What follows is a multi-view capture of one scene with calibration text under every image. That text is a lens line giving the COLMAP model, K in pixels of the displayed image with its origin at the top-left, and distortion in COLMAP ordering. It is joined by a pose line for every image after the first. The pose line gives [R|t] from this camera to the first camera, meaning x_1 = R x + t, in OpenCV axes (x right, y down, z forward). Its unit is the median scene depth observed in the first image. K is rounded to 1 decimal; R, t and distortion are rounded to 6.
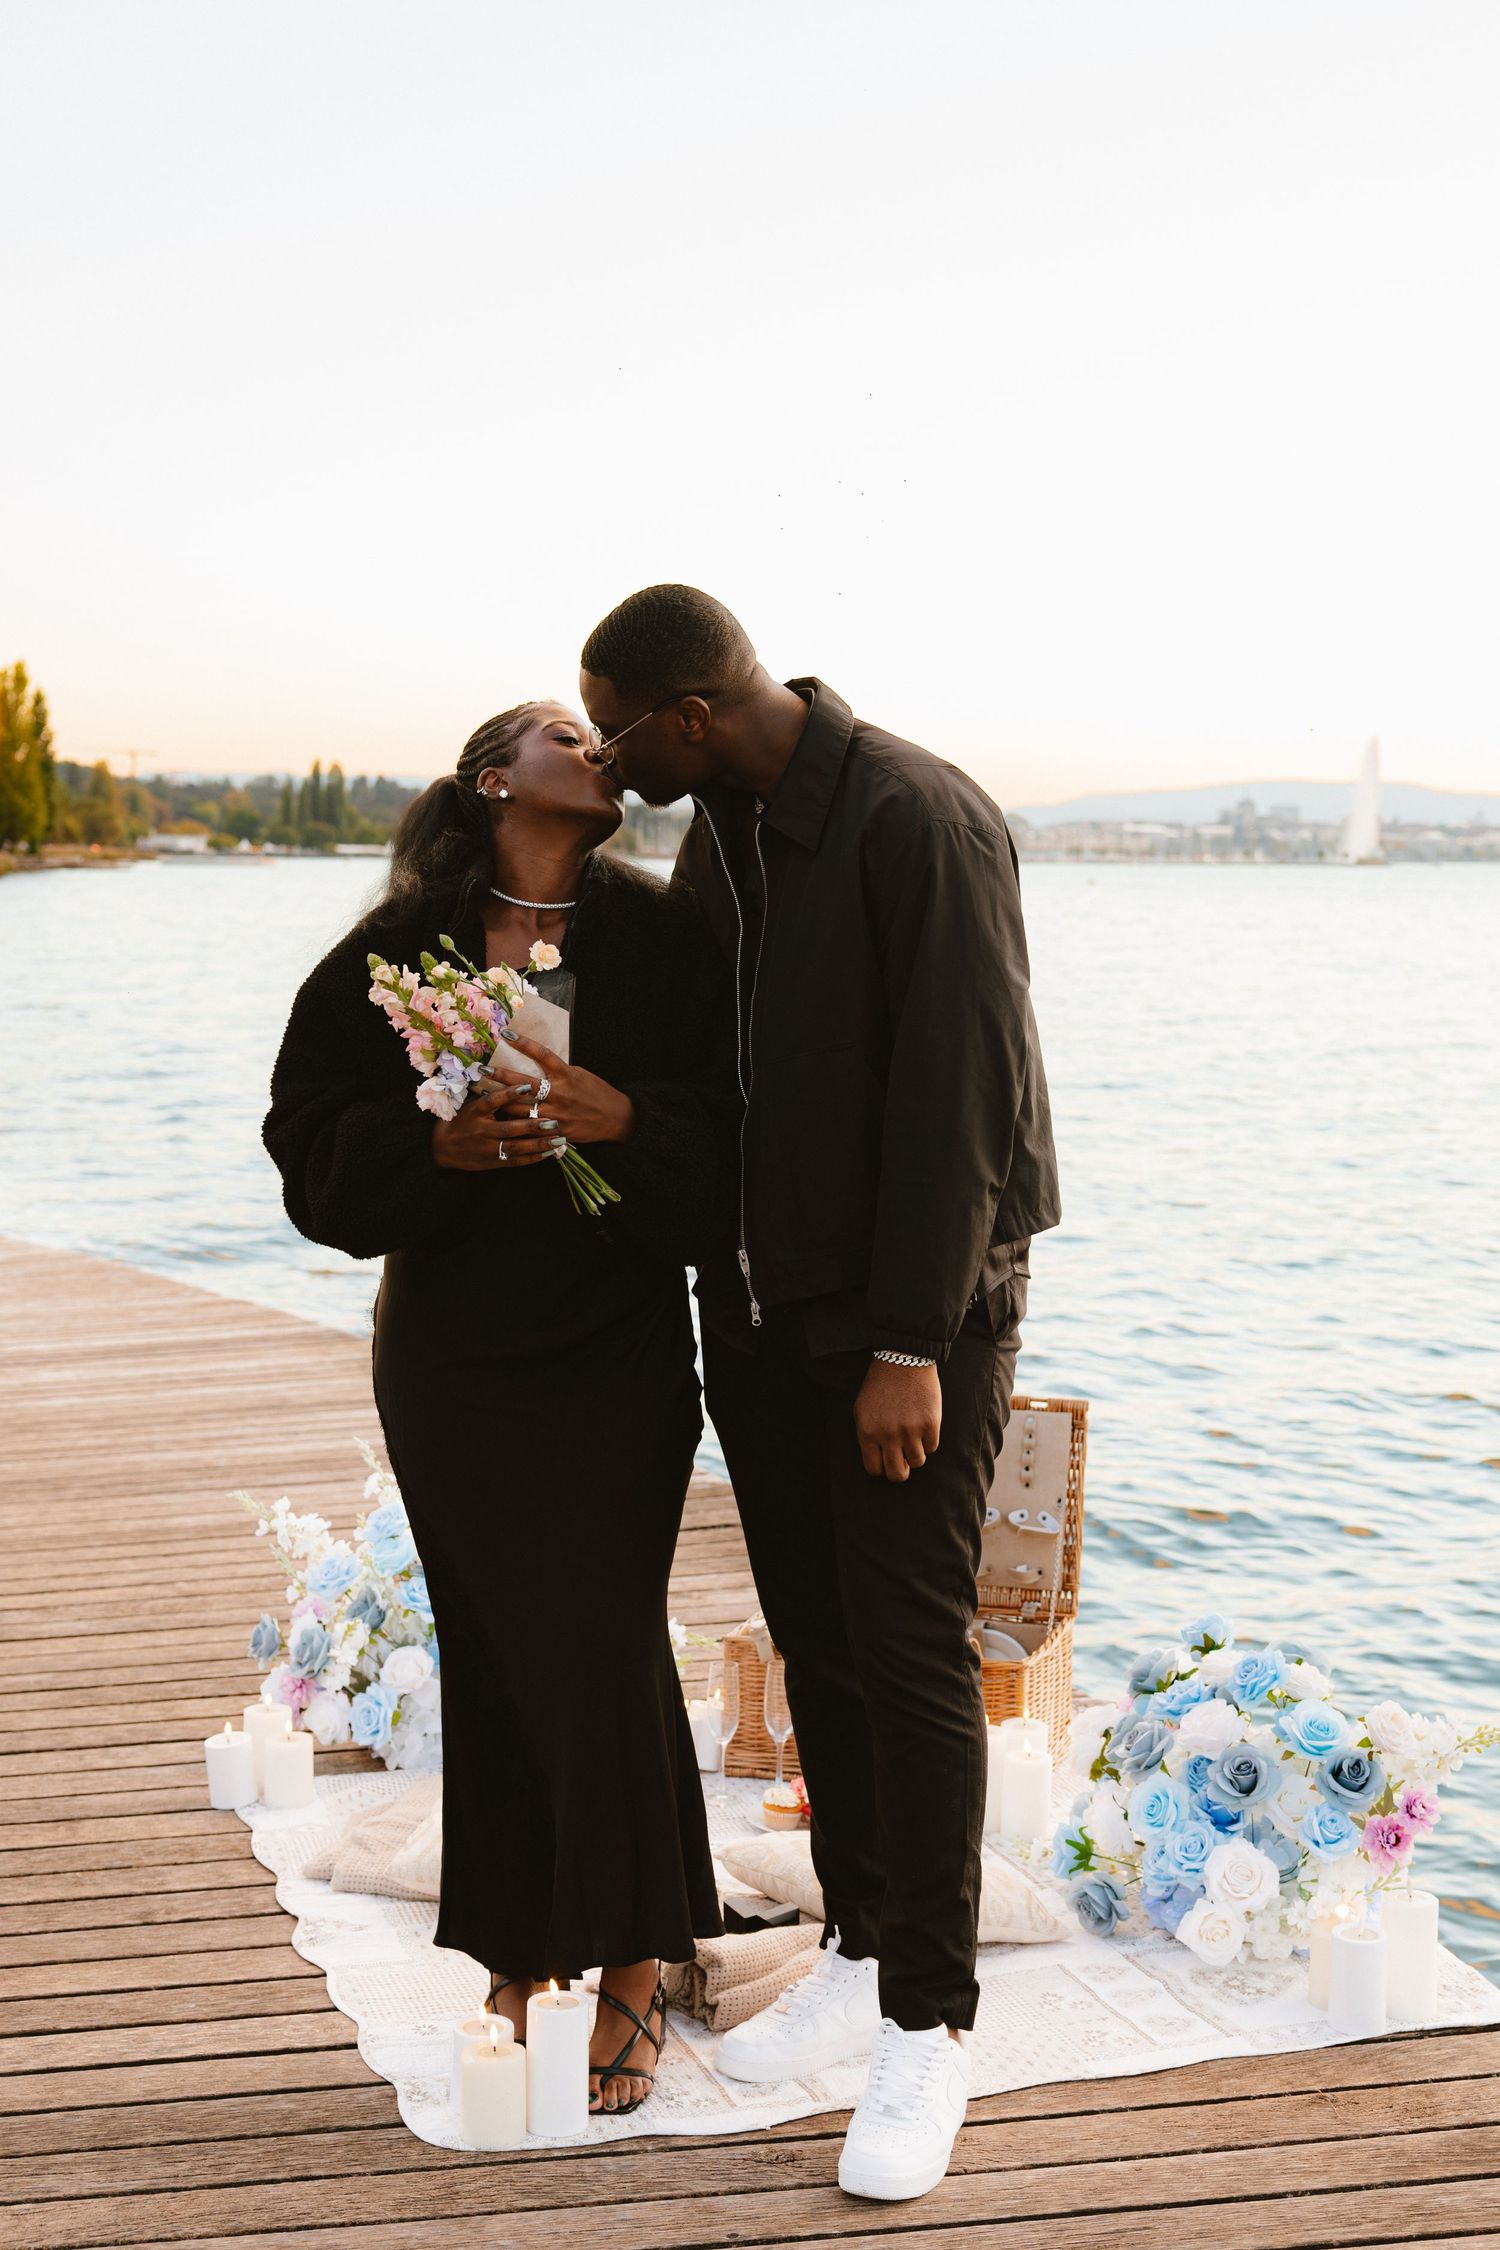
lens RADIAL K [[3052.7, 0, 824.8], [0, 3052.7, 1117.6], [0, 0, 1]] dist [0.013779, -0.043381]
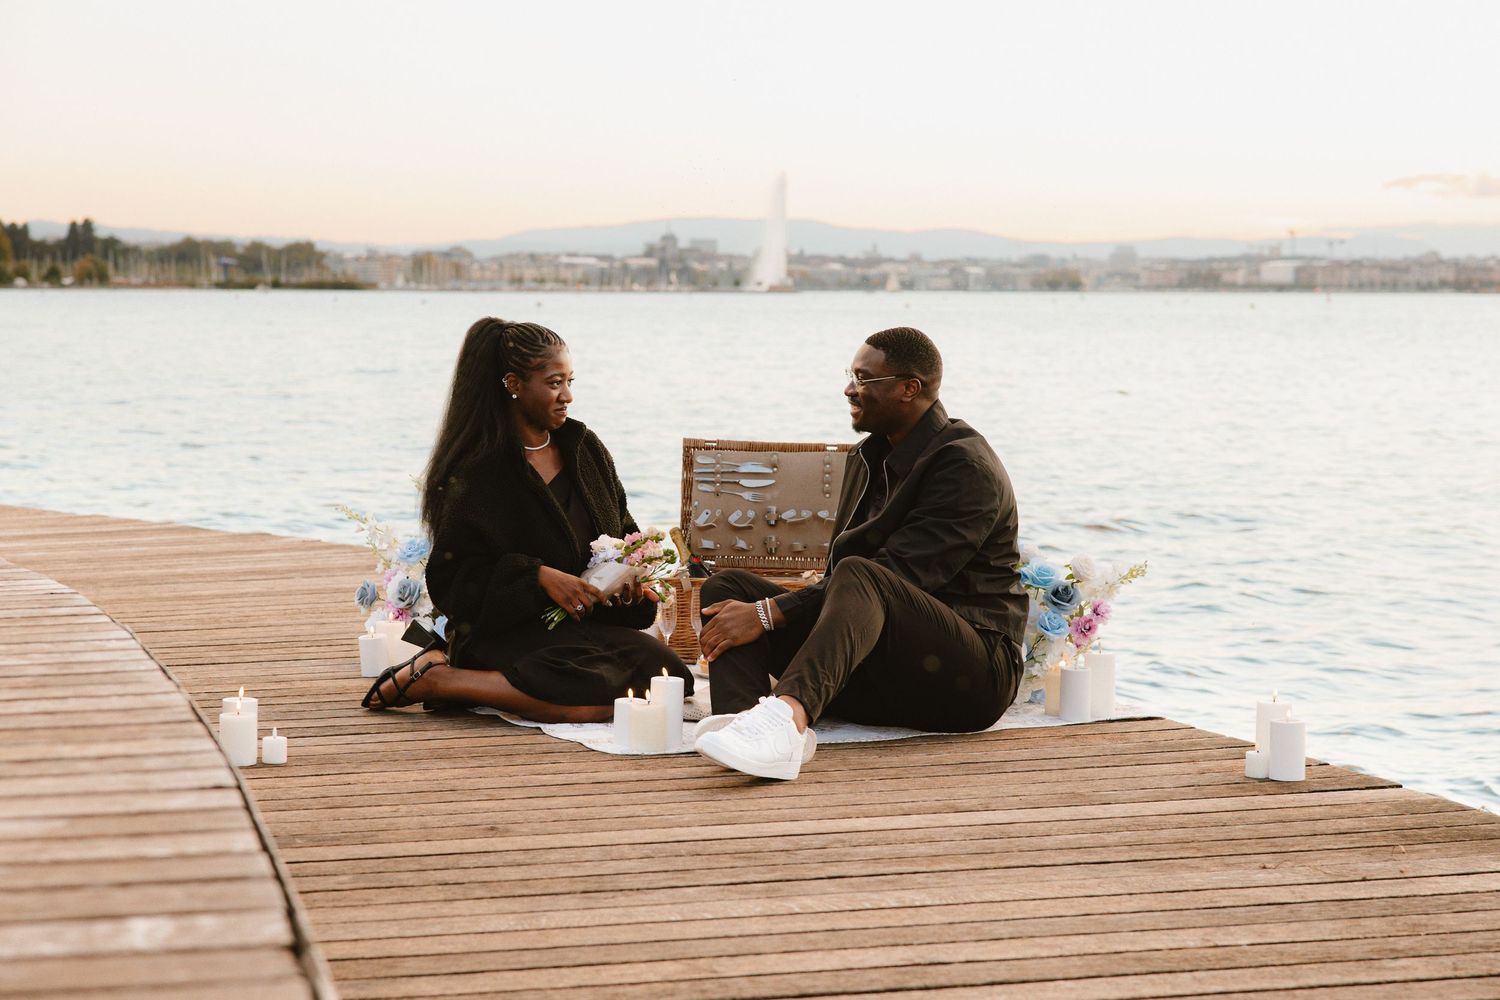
lens RADIAL K [[2806.1, 0, 741.6], [0, 2806.1, 527.7], [0, 0, 1]] dist [0.011702, 0.228706]
pose [[0.986193, -0.016853, 0.164743, -0.228118], [0.017164, 0.999853, -0.000465, 0.138040], [-0.164711, 0.003286, 0.986336, -0.478579]]
